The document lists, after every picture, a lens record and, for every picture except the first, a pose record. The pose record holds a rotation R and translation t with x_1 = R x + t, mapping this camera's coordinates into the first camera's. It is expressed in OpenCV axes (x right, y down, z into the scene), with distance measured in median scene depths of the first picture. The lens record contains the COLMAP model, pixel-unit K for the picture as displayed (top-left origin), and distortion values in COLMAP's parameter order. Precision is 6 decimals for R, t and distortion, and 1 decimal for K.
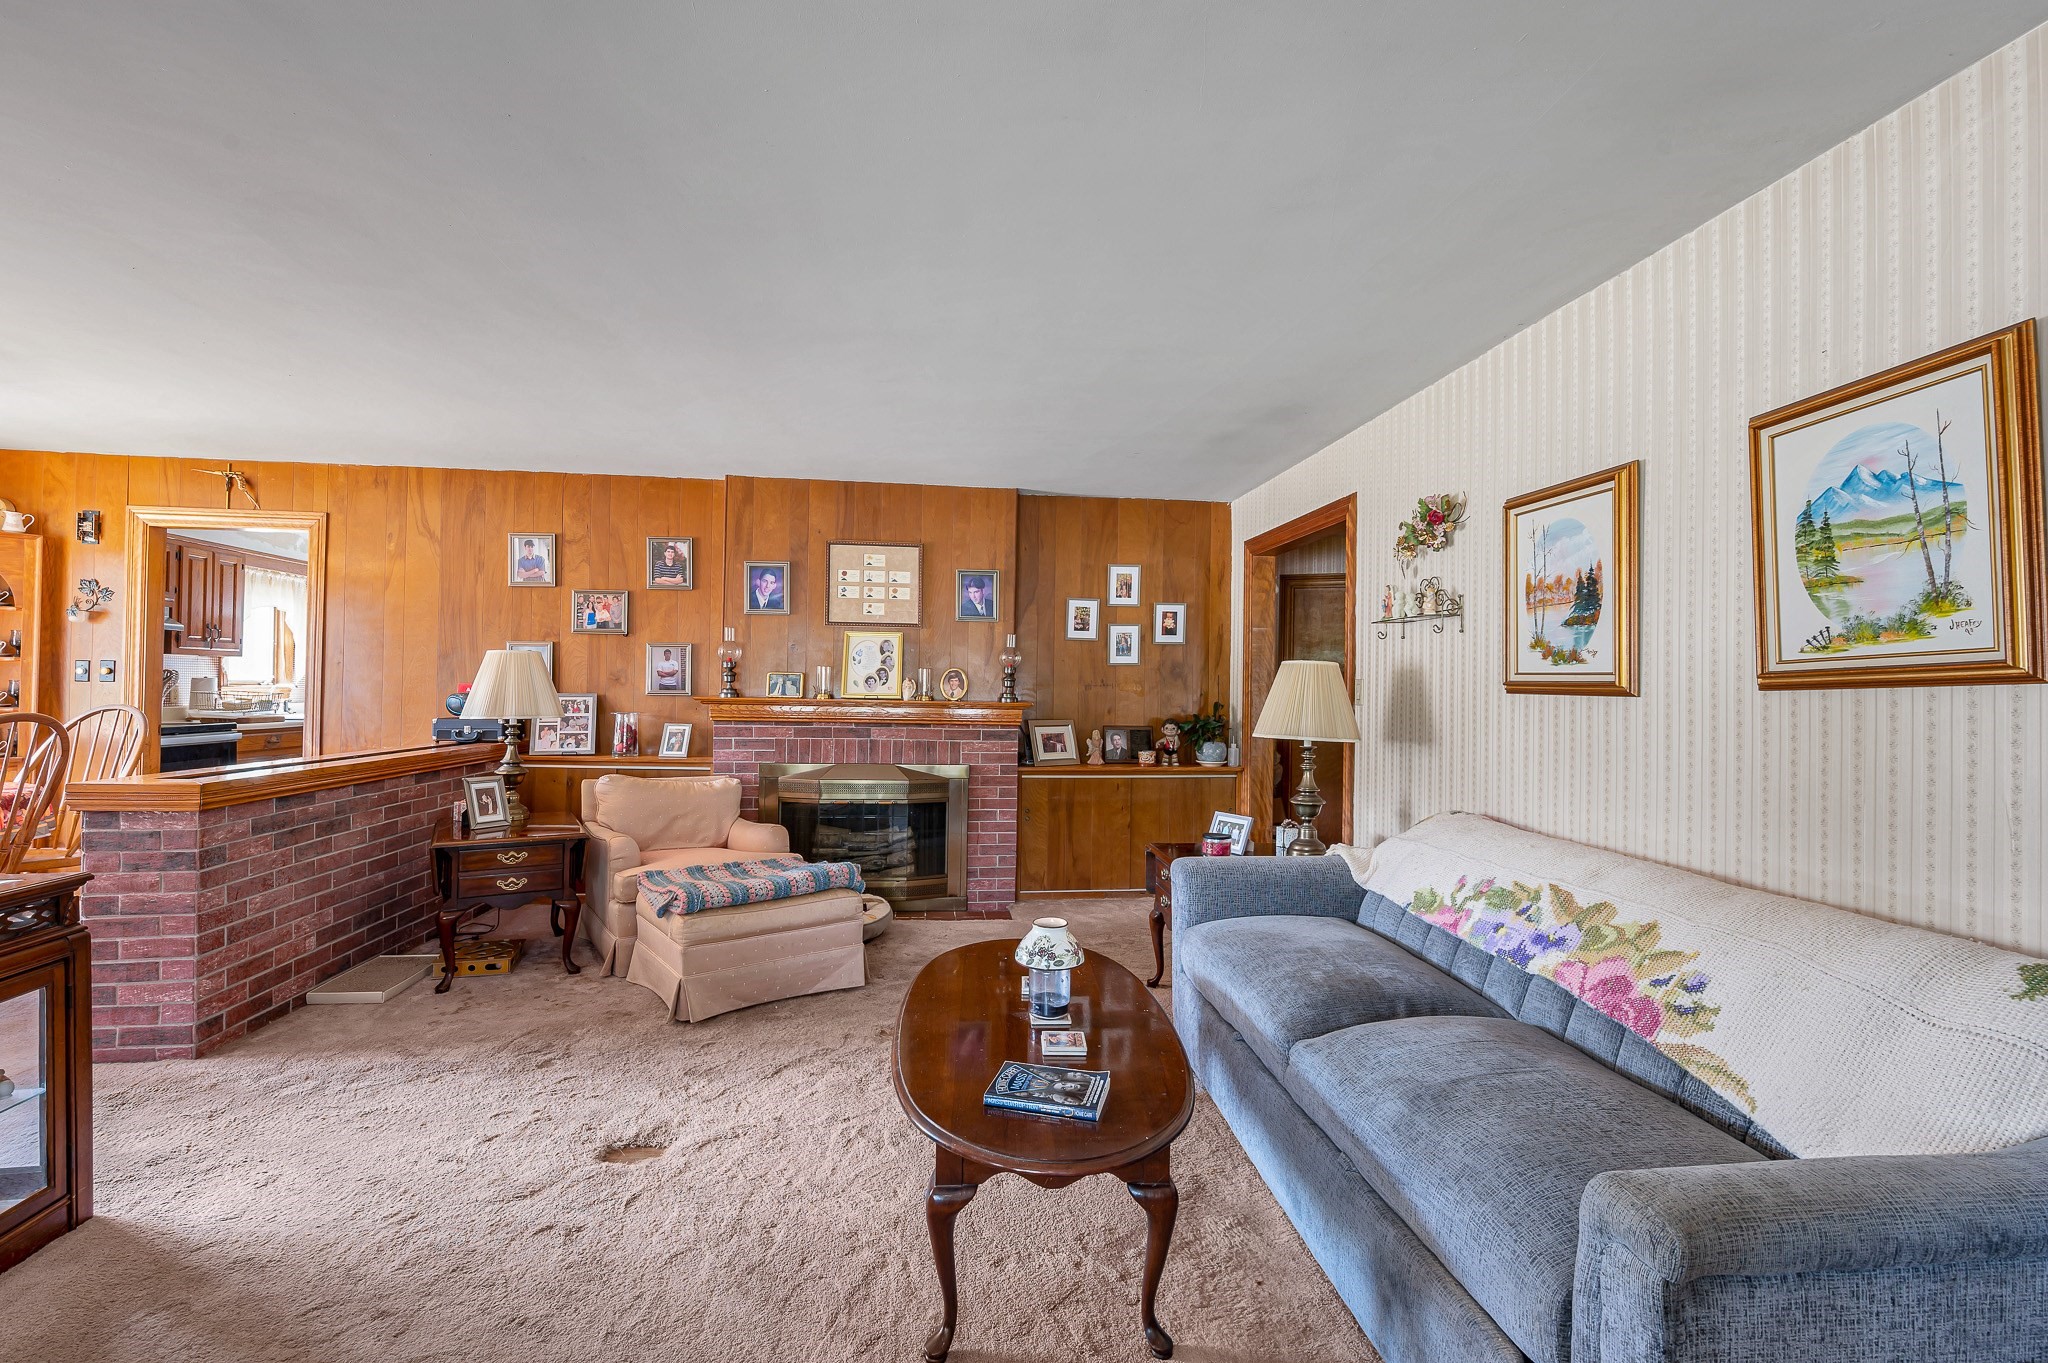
lens RADIAL K [[868.5, 0, 1013.2], [0, 868.5, 675.3], [0, 0, 1]] dist [-0.003077, -0.000359]
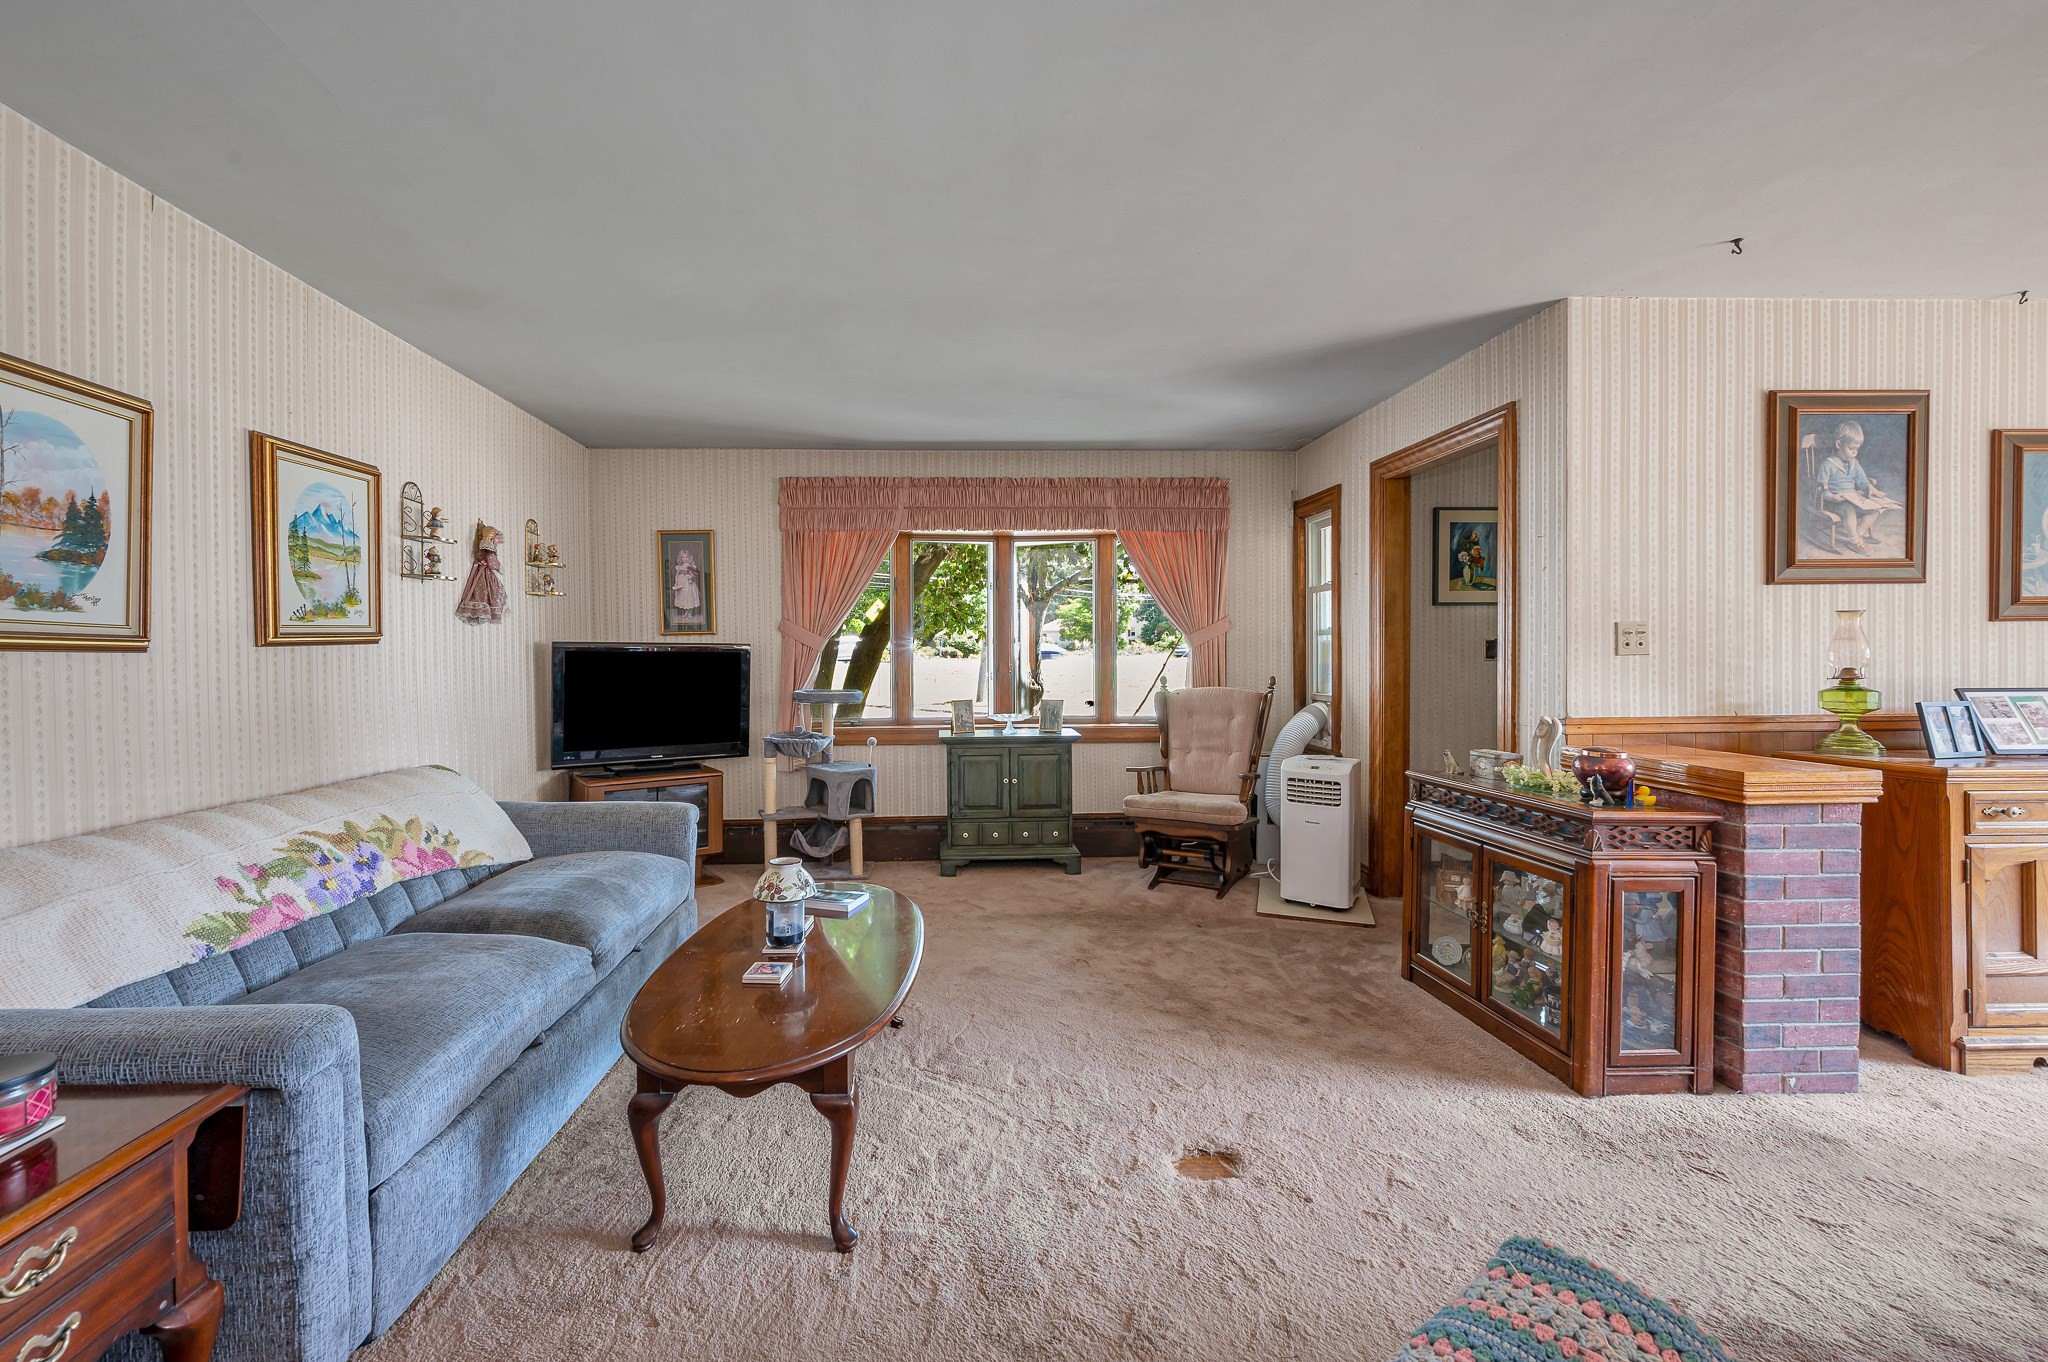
lens RADIAL K [[839.6, 0, 957.1], [0, 839.6, 662.8], [0, 0, 1]] dist [-0.003345, -0.000113]
pose [[-0.996672, -0.009977, 0.080901, -0.206963], [-0.010370, 0.999936, -0.004442, 0.027331], [-0.080851, -0.005267, -0.996712, 1.630720]]
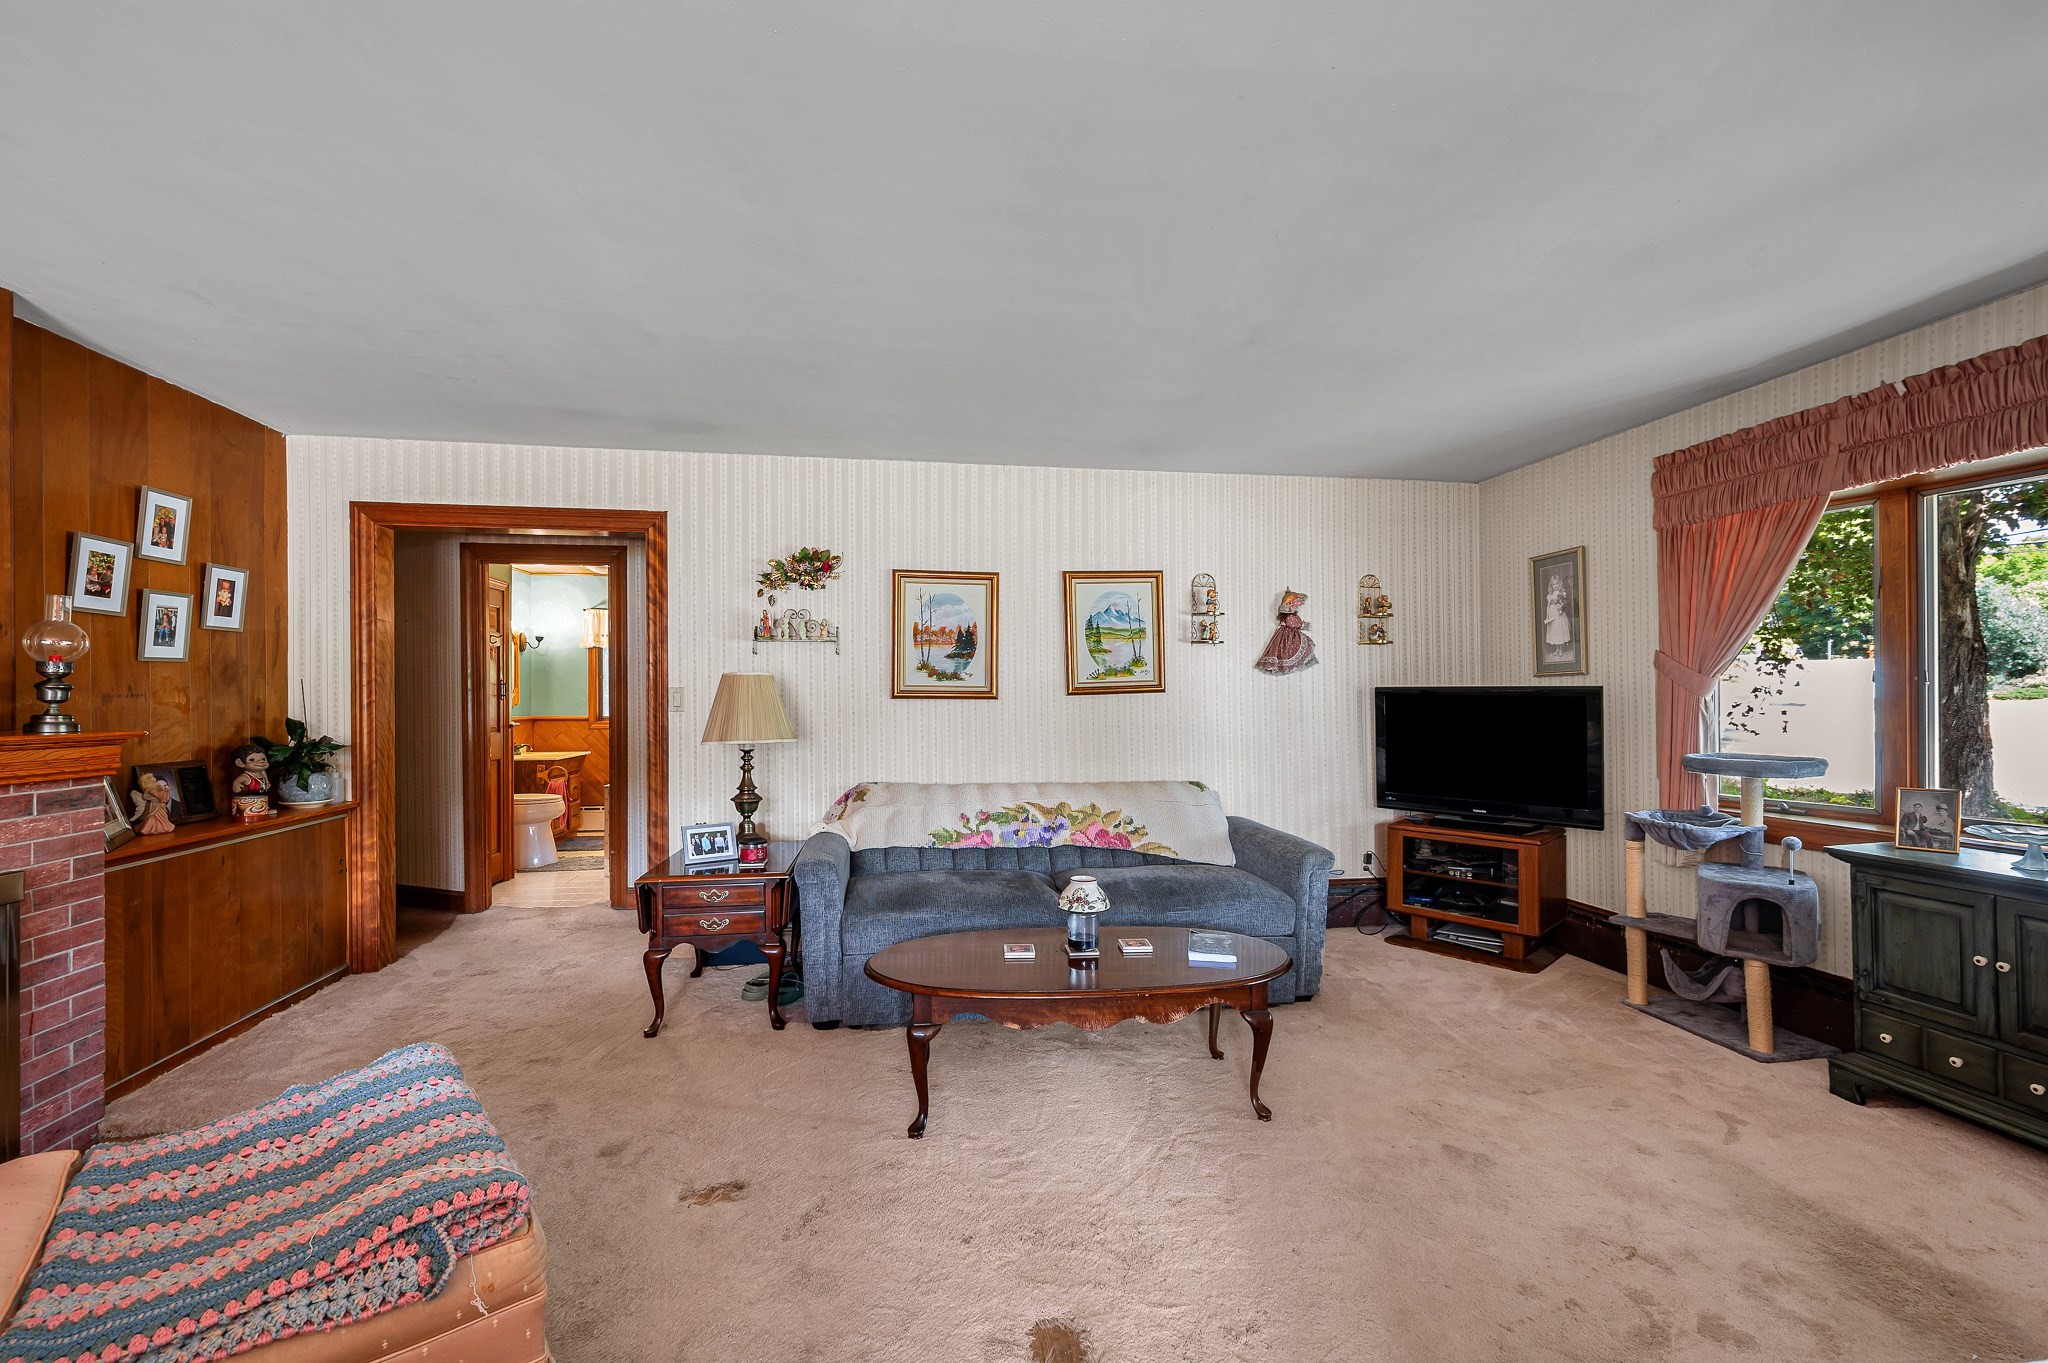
lens RADIAL K [[839.6, 0, 1008.4], [0, 839.6, 691.9], [0, 0, 1]] dist [-0.003345, -0.000113]
pose [[-0.035149, -0.007346, 0.999355, -0.967873], [-0.012390, 0.999899, 0.006914, -0.003599], [-0.999305, -0.012139, -0.035236, 0.925016]]
